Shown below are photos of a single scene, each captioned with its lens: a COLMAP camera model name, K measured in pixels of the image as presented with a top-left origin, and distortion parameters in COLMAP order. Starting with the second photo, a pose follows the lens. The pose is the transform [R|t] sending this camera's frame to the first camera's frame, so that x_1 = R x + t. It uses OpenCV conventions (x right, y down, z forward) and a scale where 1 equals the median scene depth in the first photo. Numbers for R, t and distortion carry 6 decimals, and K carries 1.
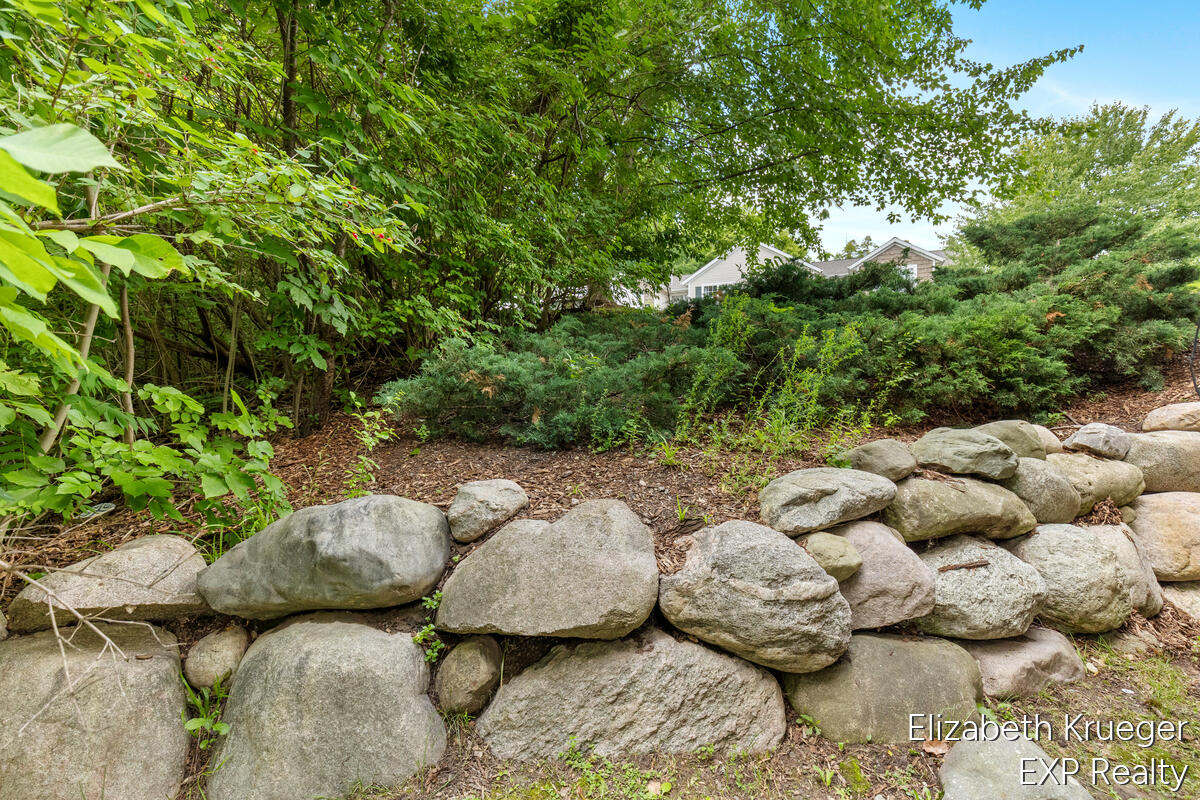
lens RADIAL K [[586.8, 0, 600.9], [0, 586.8, 400.6], [0, 0, 1]] dist [-0.001762, -0.000110]
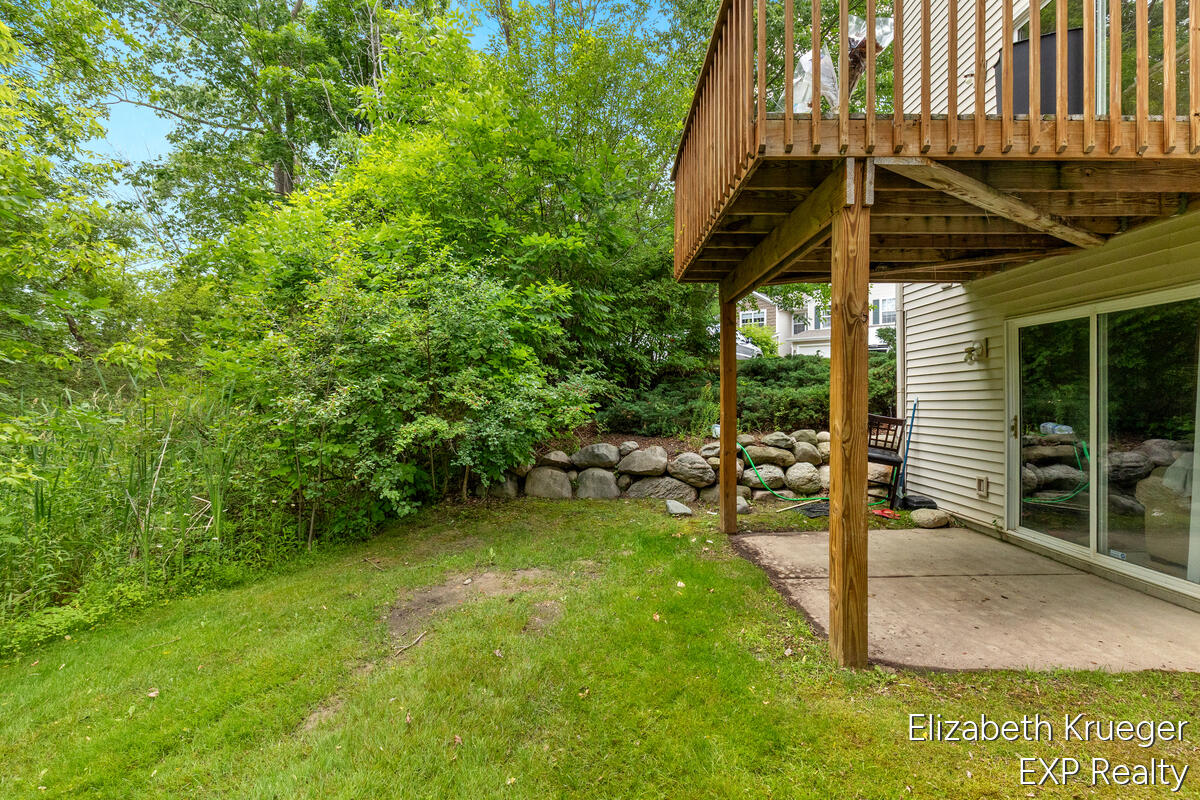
lens RADIAL K [[560.0, 0, 601.2], [0, 560.0, 402.3], [0, 0, 1]] dist [0.000620, 0.000055]
pose [[0.972567, 0.009149, -0.232441, 0.600772], [-0.010153, 0.999944, -0.003125, -0.141217], [0.232400, 0.005399, 0.972605, -3.268730]]
